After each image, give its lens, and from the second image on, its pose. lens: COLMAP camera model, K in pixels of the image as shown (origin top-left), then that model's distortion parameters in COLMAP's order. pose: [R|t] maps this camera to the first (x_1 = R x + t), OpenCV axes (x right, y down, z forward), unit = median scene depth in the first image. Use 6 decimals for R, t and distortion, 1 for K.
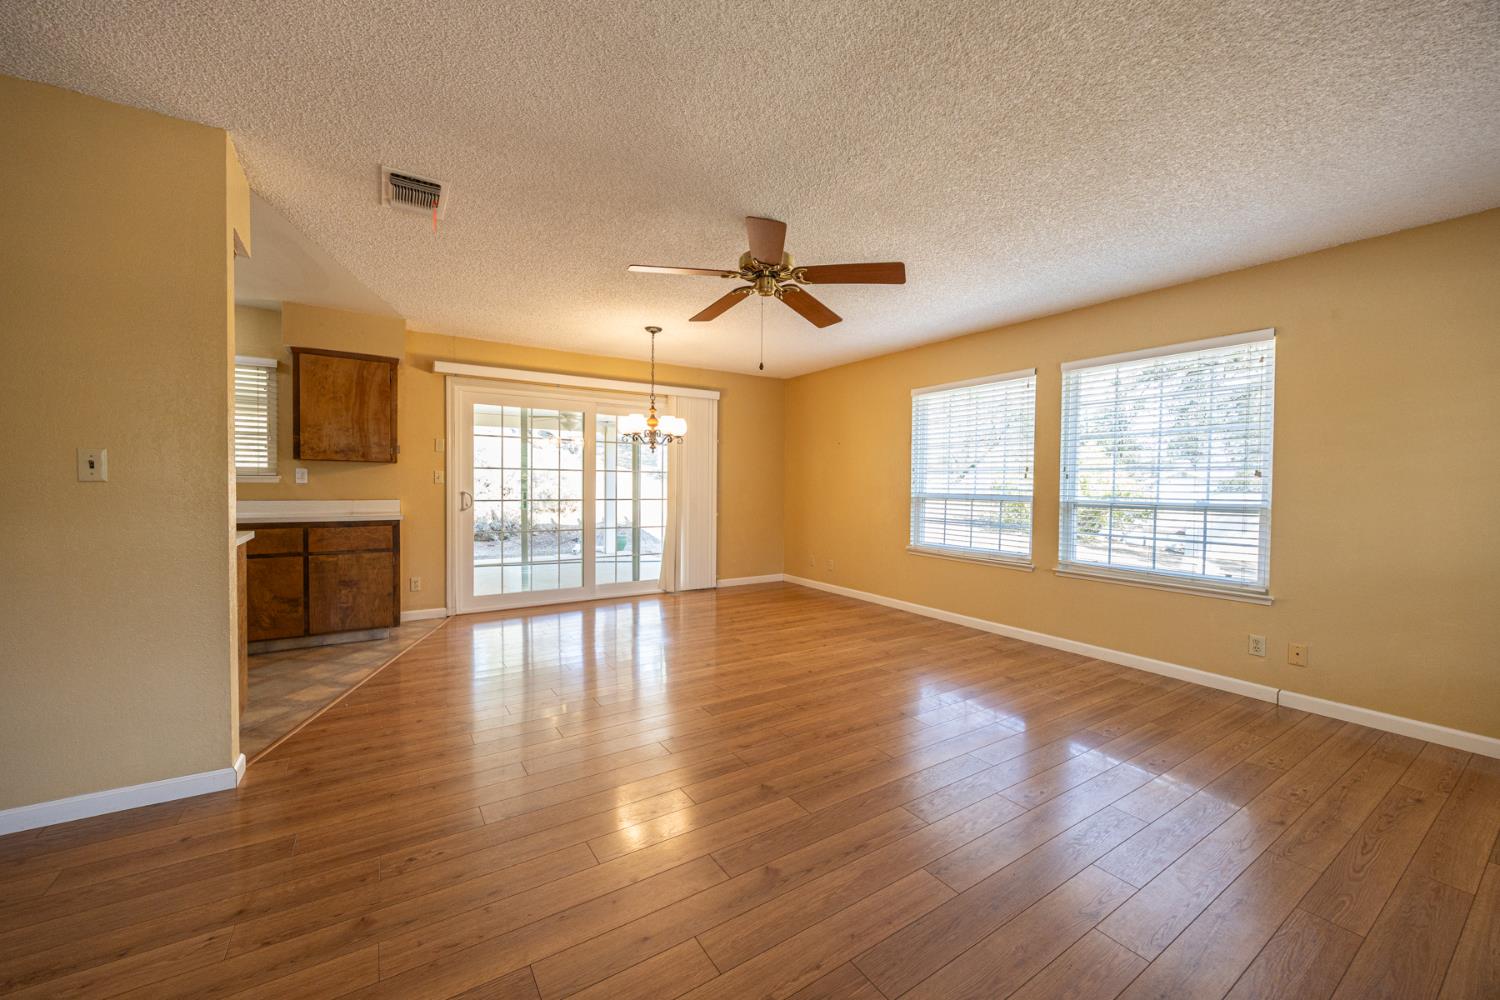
lens RADIAL K [[573.4, 0, 750.0], [0, 573.4, 500.0], [0, 0, 1]] dist [-0.006442, 0.000095]
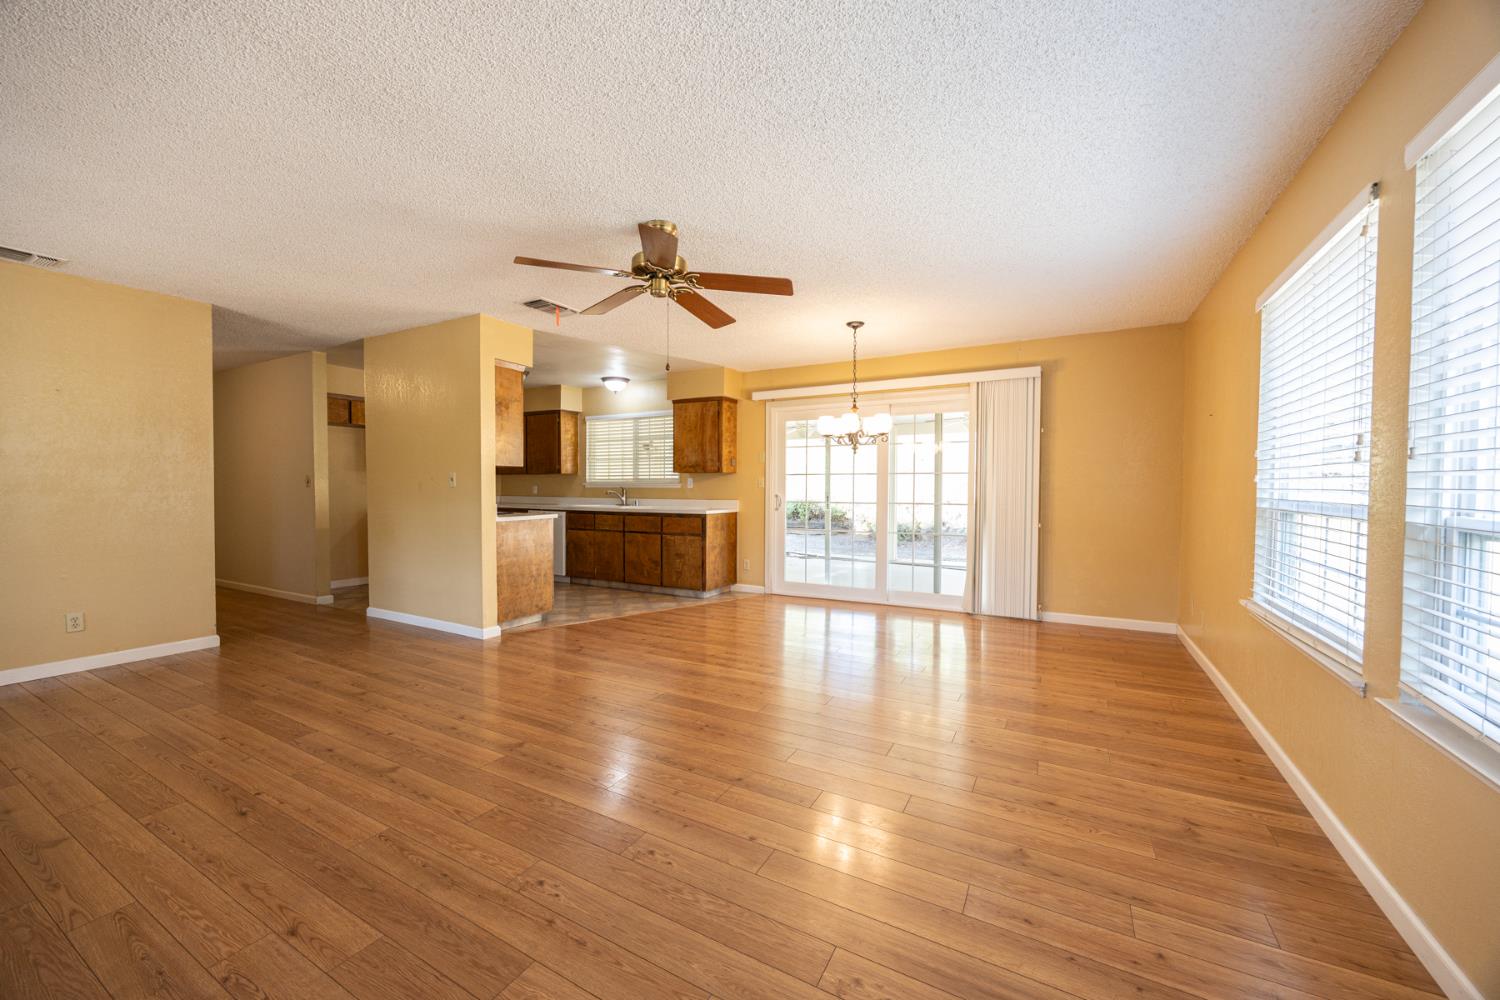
lens RADIAL K [[571.9, 0, 750.0], [0, 571.9, 500.0], [0, 0, 1]] dist [-0.002571, 0.000065]
pose [[0.469044, 0.011170, -0.883104, 0.614929], [-0.020697, 0.999784, 0.001653, -0.003329], [0.882932, 0.017502, 0.469174, 0.416909]]
